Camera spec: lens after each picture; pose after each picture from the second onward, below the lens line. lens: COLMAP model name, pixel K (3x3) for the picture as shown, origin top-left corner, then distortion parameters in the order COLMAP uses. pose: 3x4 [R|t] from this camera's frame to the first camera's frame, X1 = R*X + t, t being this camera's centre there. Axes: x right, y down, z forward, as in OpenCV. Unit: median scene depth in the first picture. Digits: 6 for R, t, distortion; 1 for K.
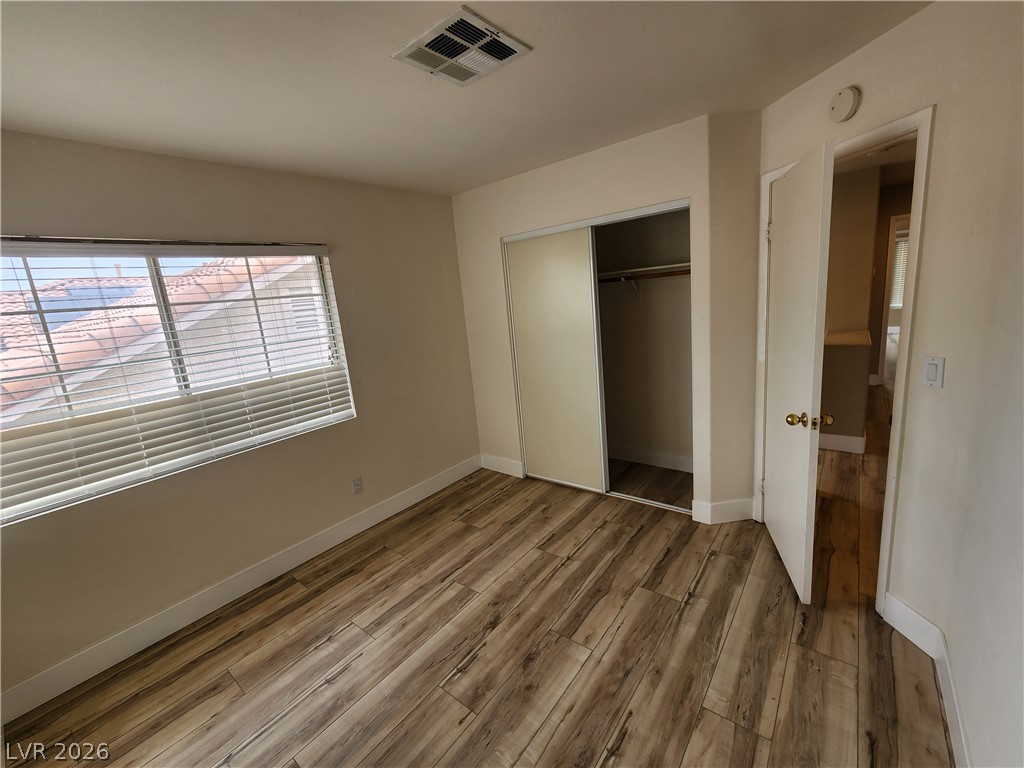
lens RADIAL K [[424.2, 0, 507.5], [0, 424.2, 382.7], [0, 0, 1]] dist [-0.002284, 0.001482]
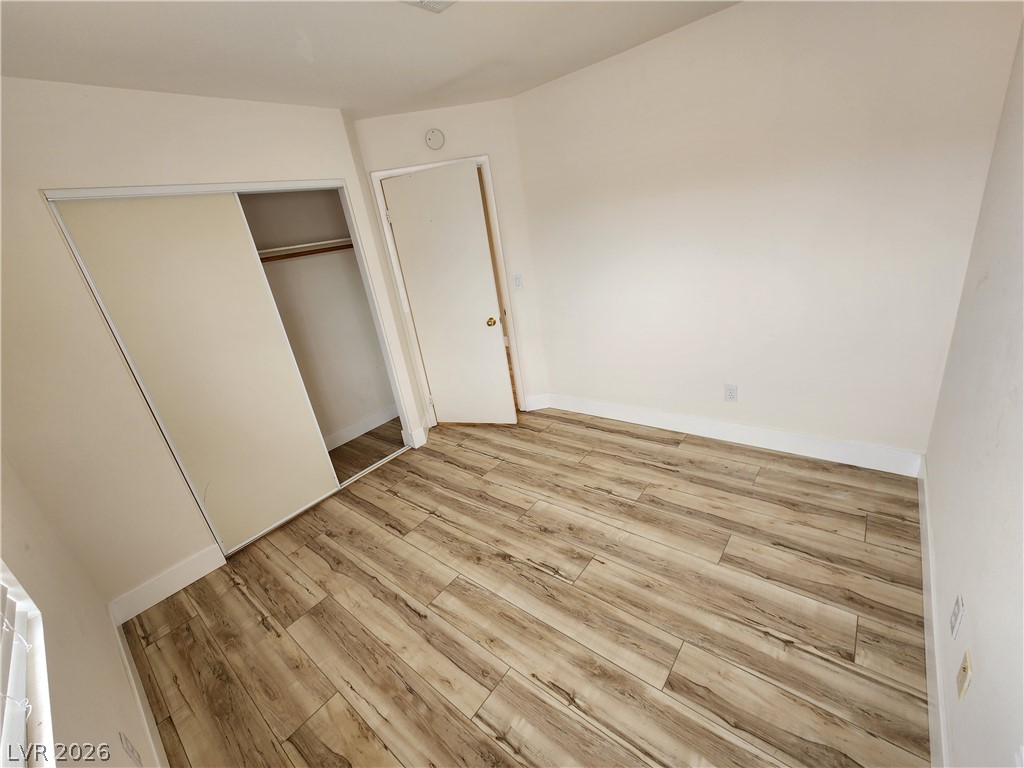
lens RADIAL K [[424.2, 0, 508.3], [0, 424.2, 384.5], [0, 0, 1]] dist [-0.002284, 0.001482]
pose [[0.025456, -0.265562, 0.963758, -0.800210], [0.348231, 0.906043, 0.240461, -0.054938], [-0.937063, 0.329489, 0.115541, 0.632995]]
